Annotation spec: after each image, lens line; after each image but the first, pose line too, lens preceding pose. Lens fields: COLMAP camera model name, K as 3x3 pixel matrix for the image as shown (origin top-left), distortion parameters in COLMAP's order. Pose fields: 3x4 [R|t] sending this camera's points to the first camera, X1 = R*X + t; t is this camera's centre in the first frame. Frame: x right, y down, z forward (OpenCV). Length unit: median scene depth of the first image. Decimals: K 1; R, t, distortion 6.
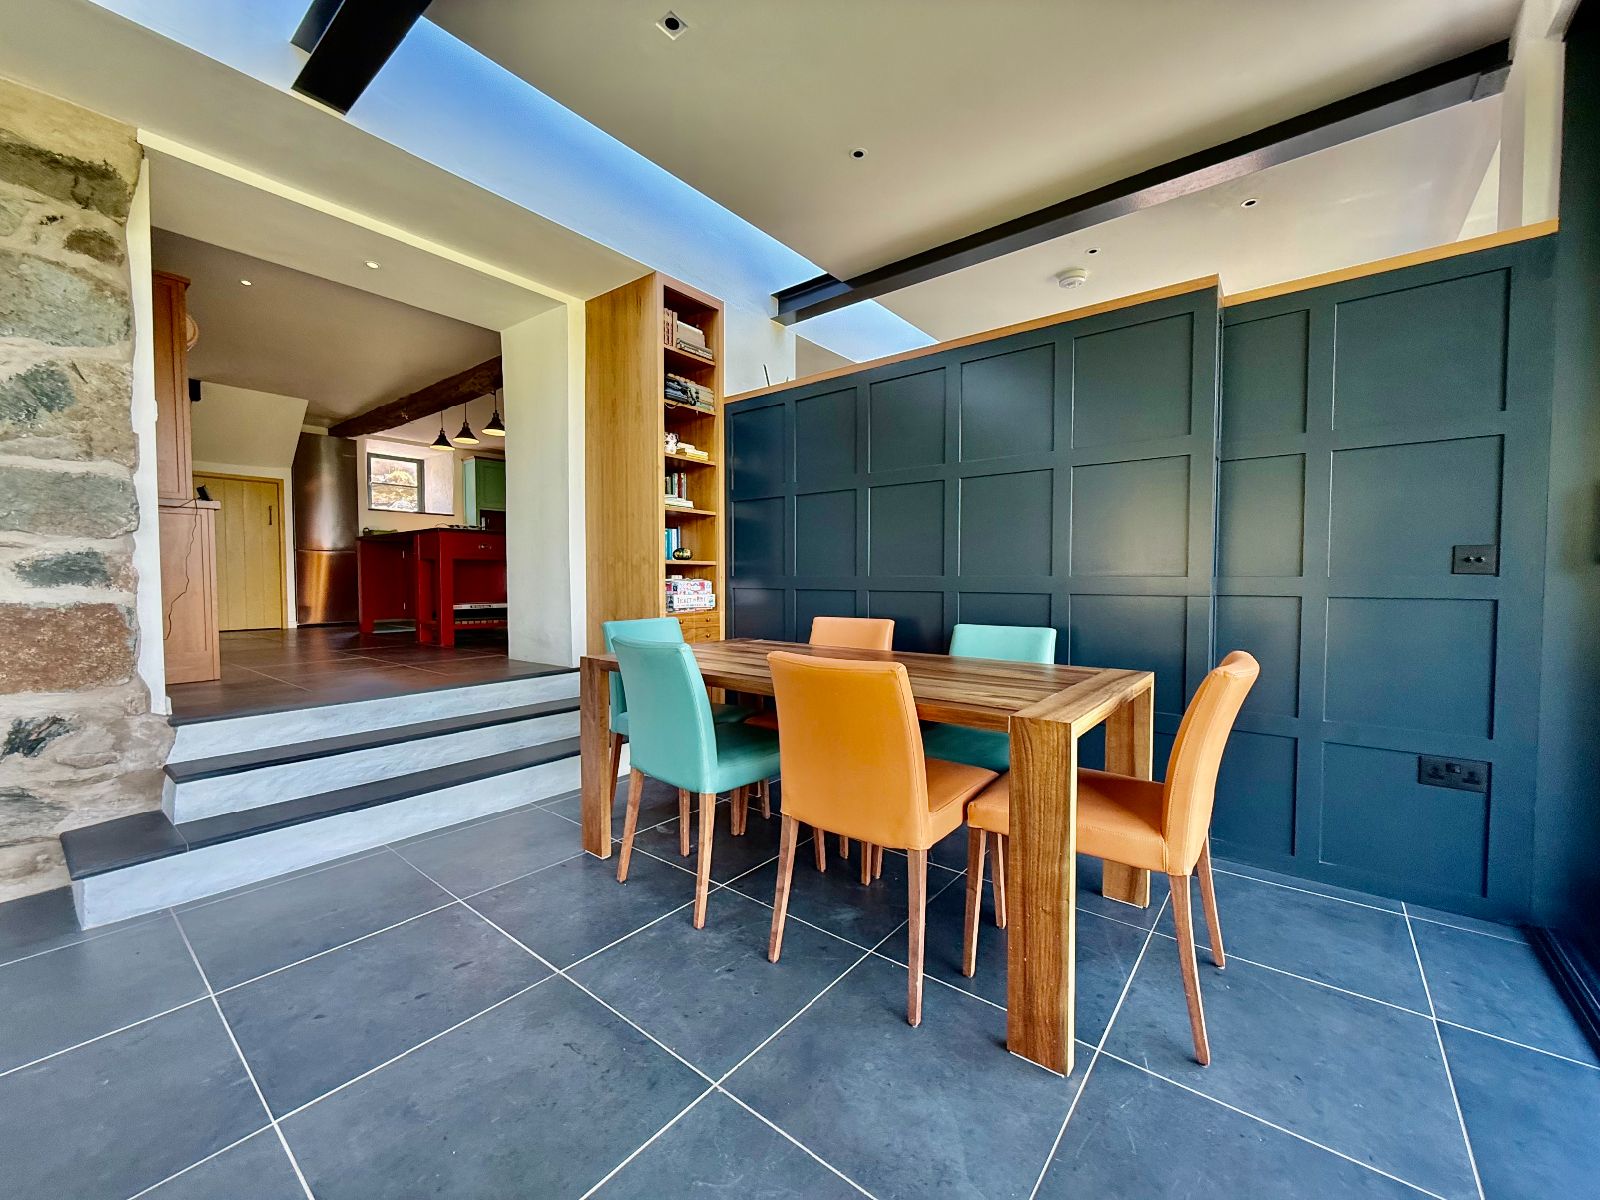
lens RADIAL K [[639.8, 0, 789.9], [0, 639.8, 599.4], [0, 0, 1]] dist [-0.001514, 0.000668]
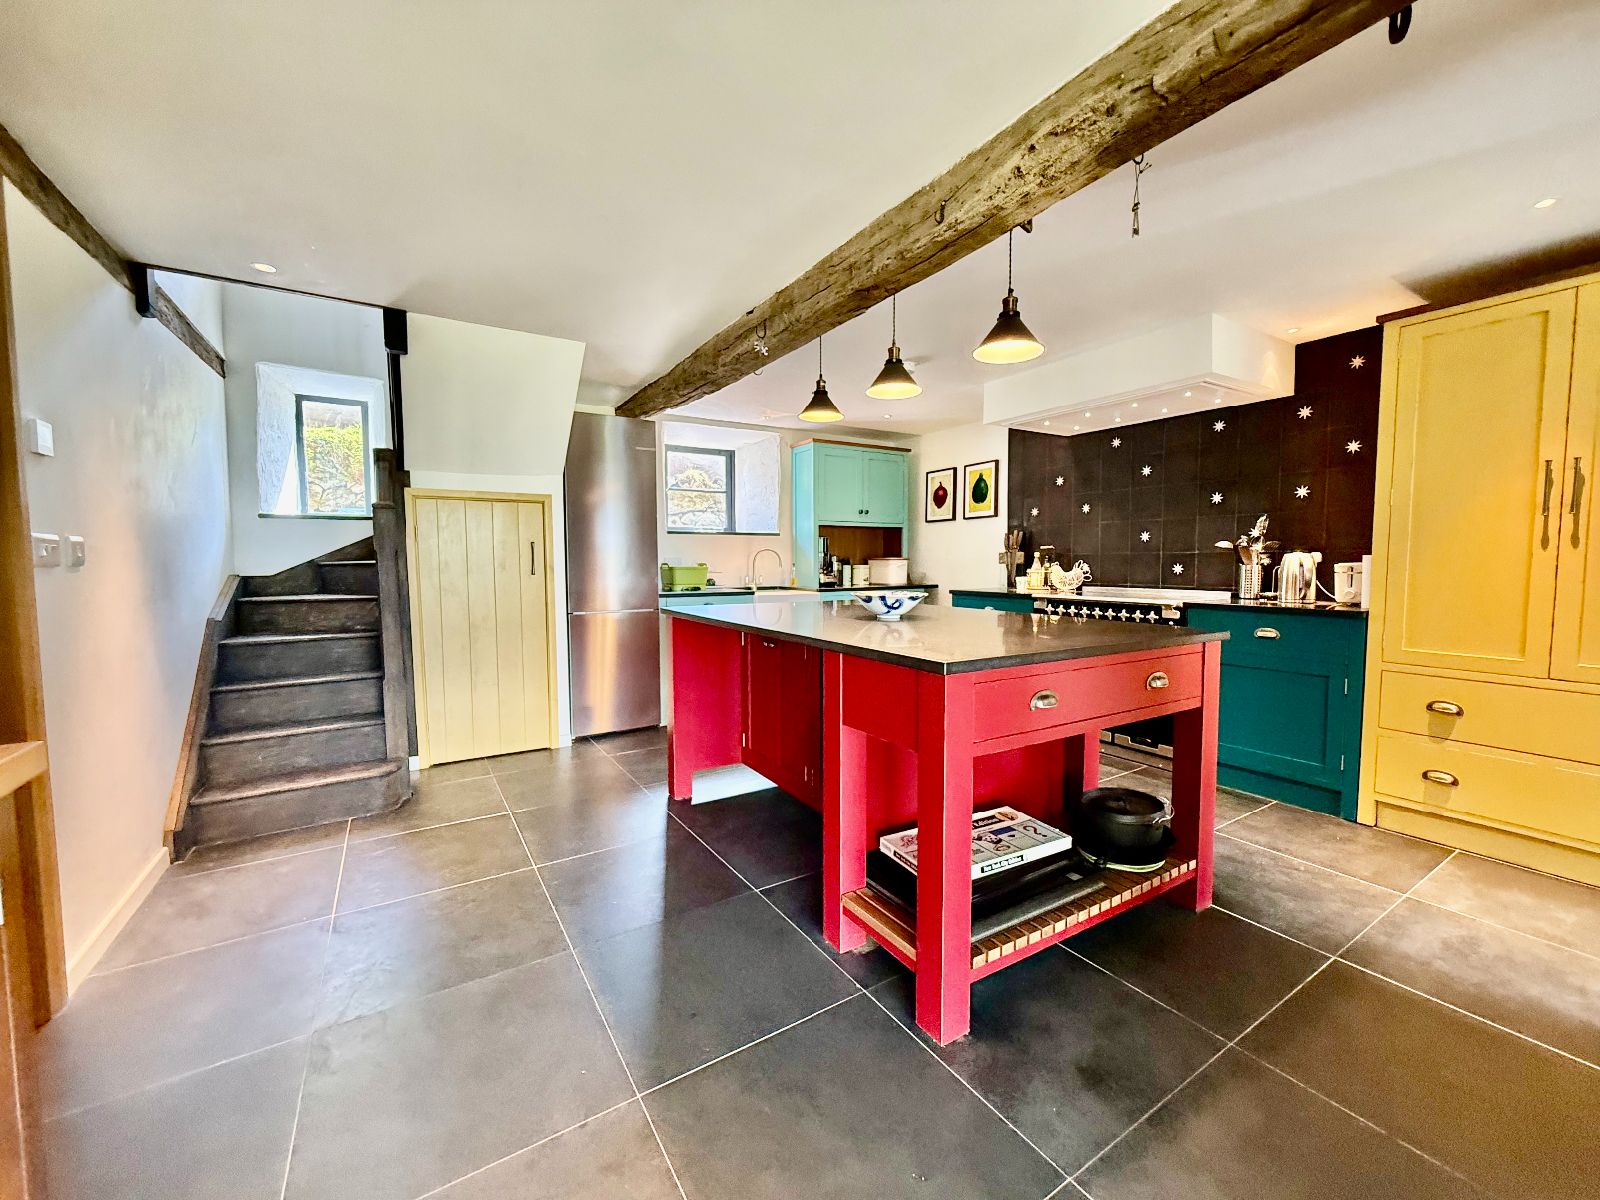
lens RADIAL K [[639.8, 0, 806.0], [0, 639.8, 597.7], [0, 0, 1]] dist [-0.001514, 0.000668]
pose [[0.945818, 0.007902, -0.324600, -0.360062], [-0.000286, 0.999724, 0.023503, -0.101543], [0.324696, -0.022137, 0.945559, 0.492377]]
